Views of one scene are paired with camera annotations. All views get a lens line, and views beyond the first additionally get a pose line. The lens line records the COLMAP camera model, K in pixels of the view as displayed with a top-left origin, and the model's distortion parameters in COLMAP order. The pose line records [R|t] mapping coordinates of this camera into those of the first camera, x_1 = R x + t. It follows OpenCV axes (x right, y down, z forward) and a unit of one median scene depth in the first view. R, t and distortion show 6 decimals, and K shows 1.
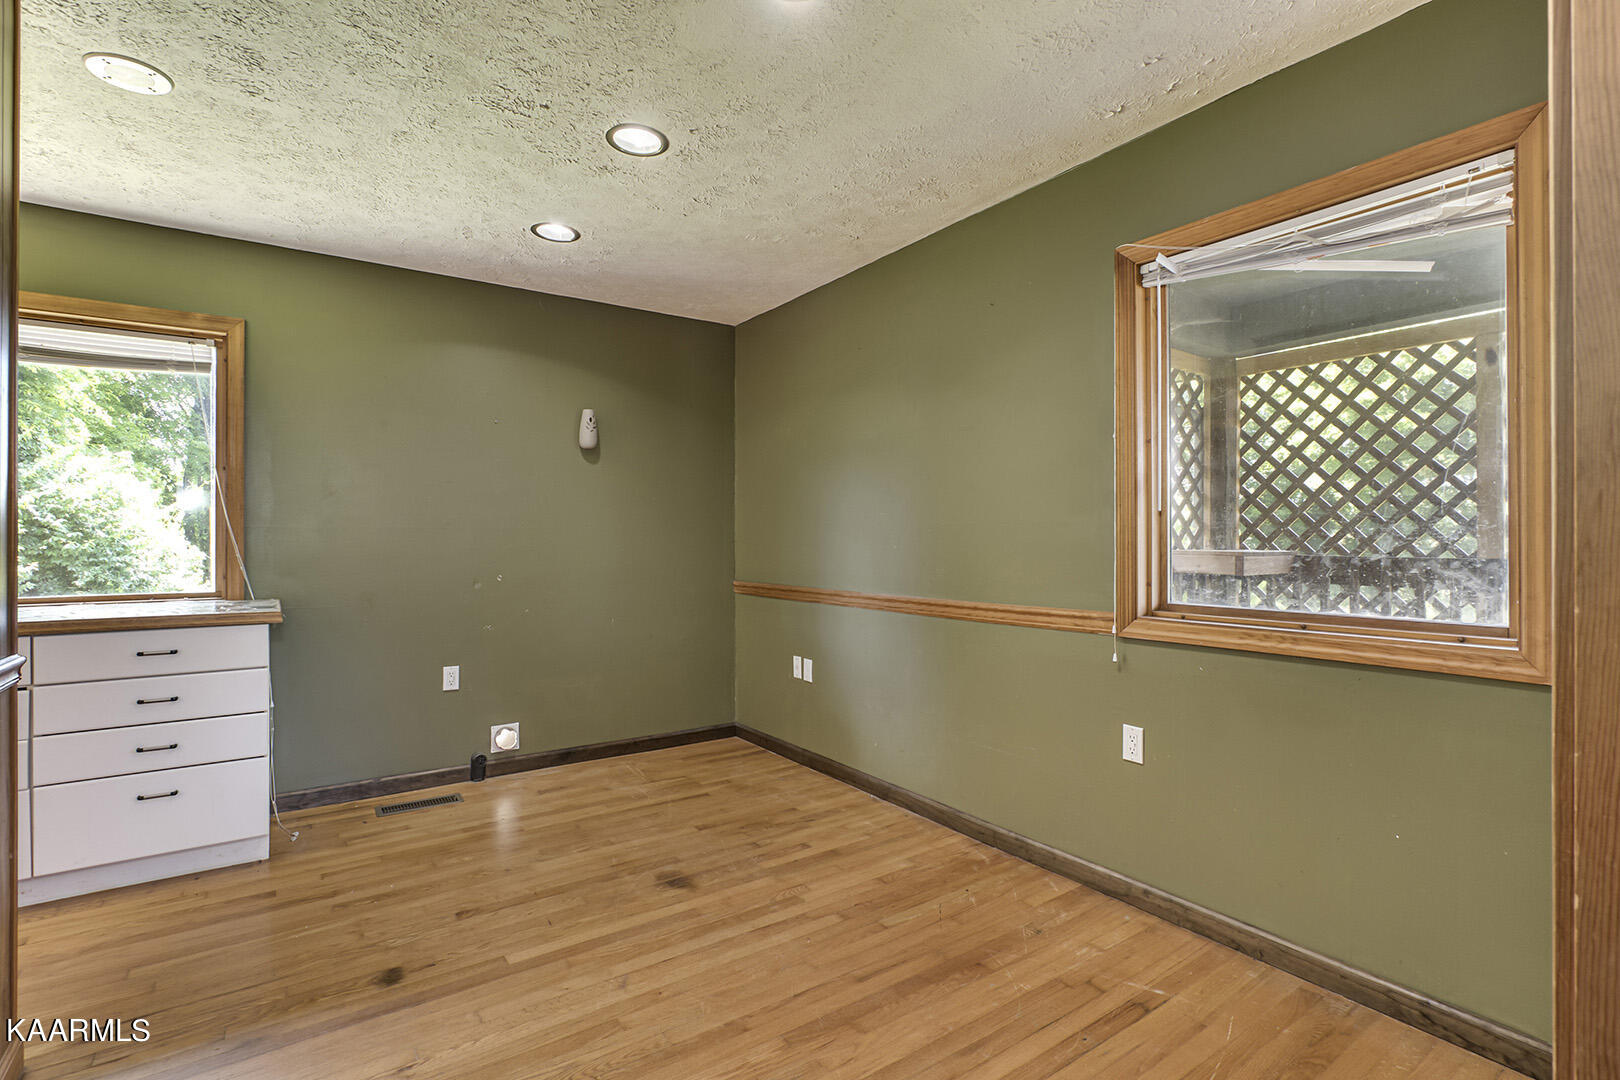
lens RADIAL K [[763.6, 0, 813.0], [0, 763.6, 544.9], [0, 0, 1]] dist [0.000897, -0.000038]
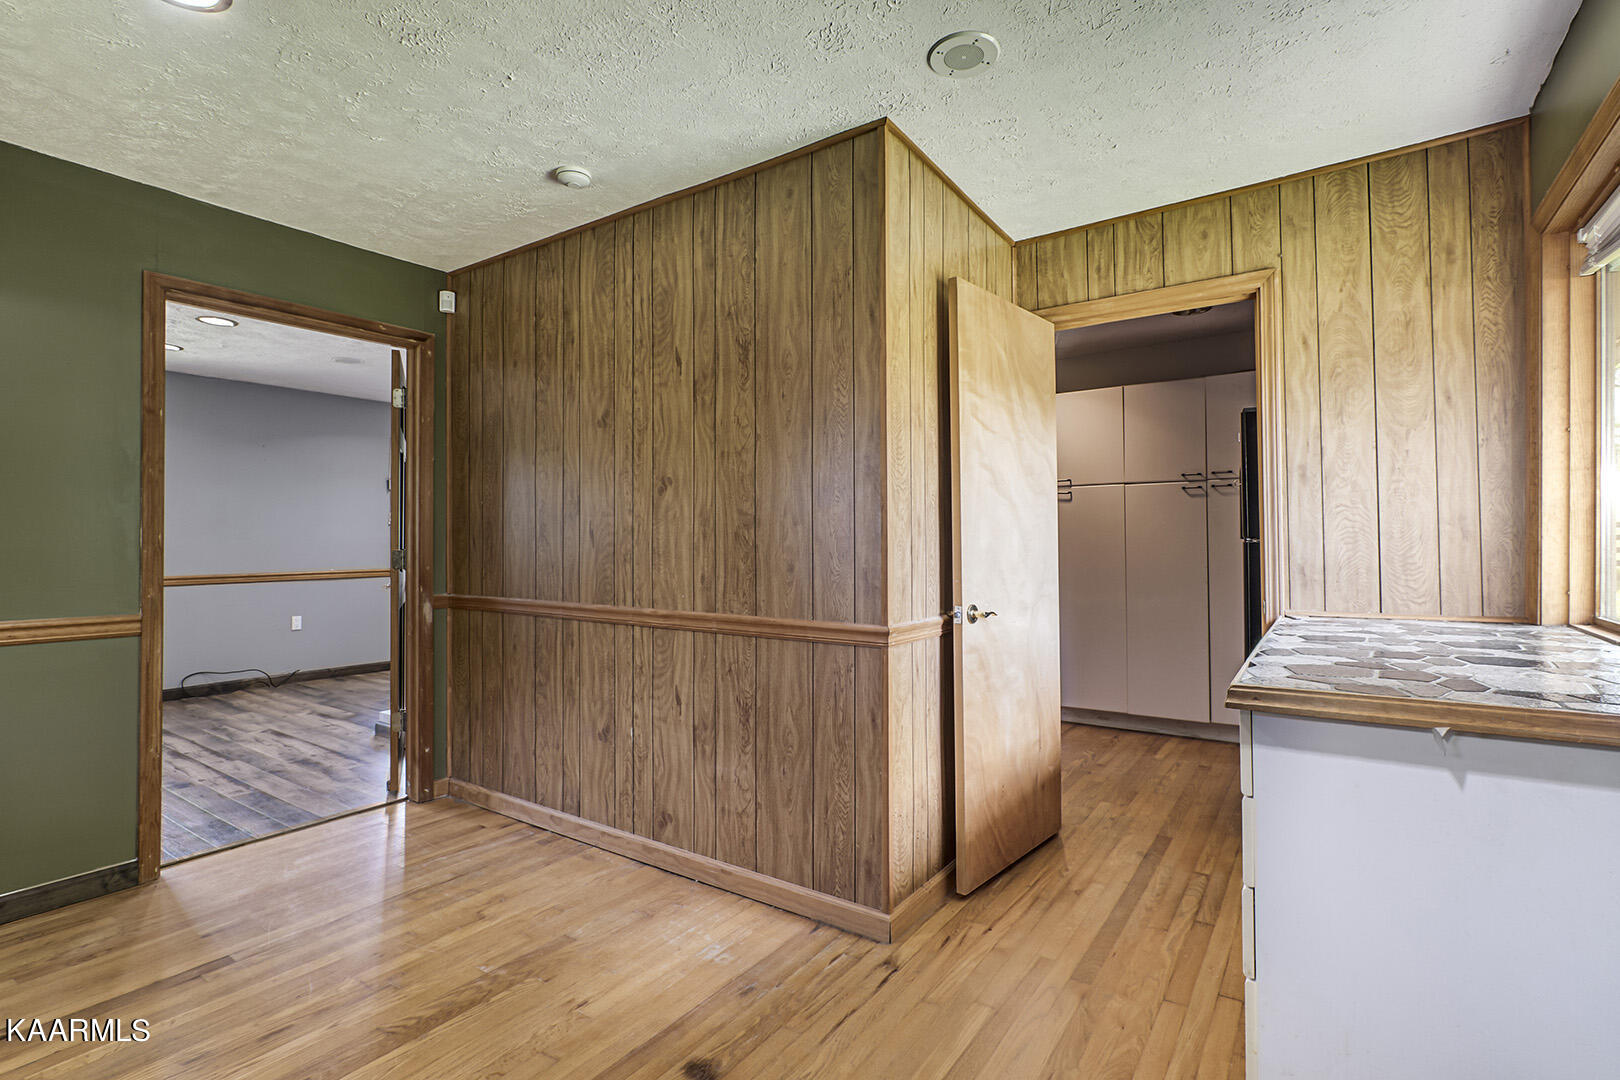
lens RADIAL K [[763.6, 0, 813.0], [0, 763.6, 544.9], [0, 0, 1]] dist [0.000897, -0.000038]
pose [[-0.934486, 0.011343, -0.355820, -0.331049], [0.012167, 0.999926, -0.000079, 0.005936], [0.355793, -0.004404, -0.934555, 1.572207]]
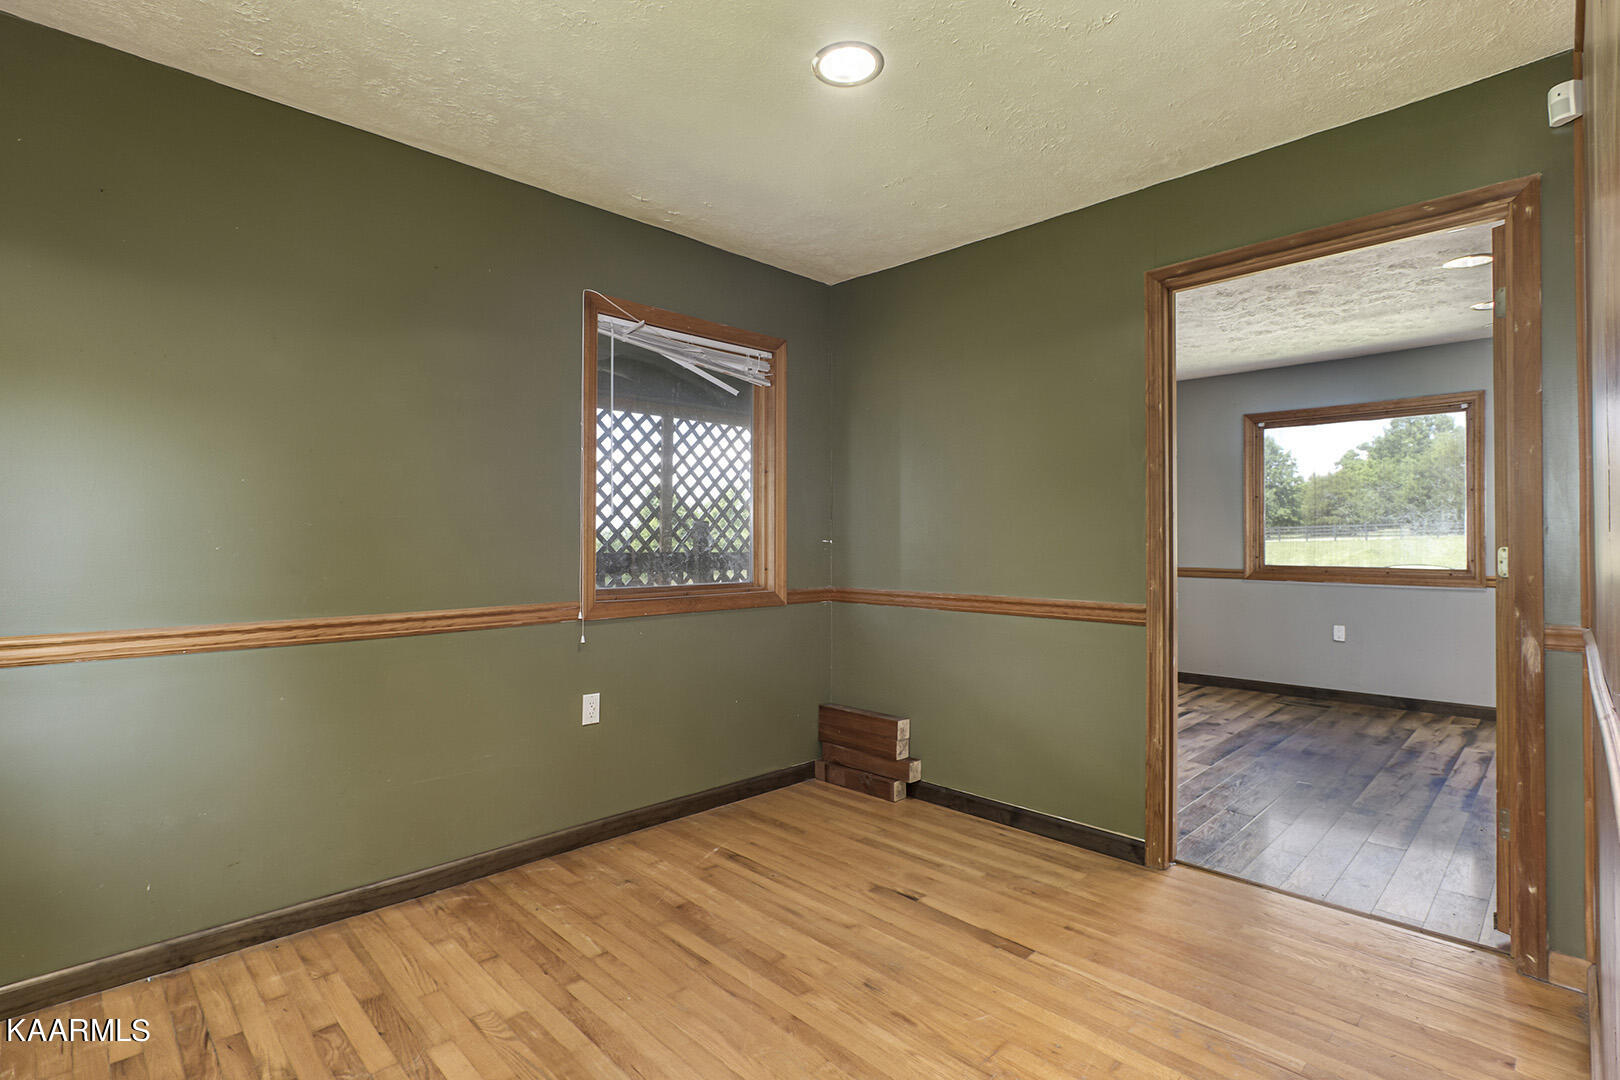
lens RADIAL K [[763.6, 0, 813.0], [0, 763.6, 544.9], [0, 0, 1]] dist [0.000897, -0.000038]
pose [[-0.176209, 0.006002, 0.984334, -0.847131], [0.000473, 0.999982, -0.006013, 0.009555], [-0.984353, -0.000594, -0.176209, 0.892825]]
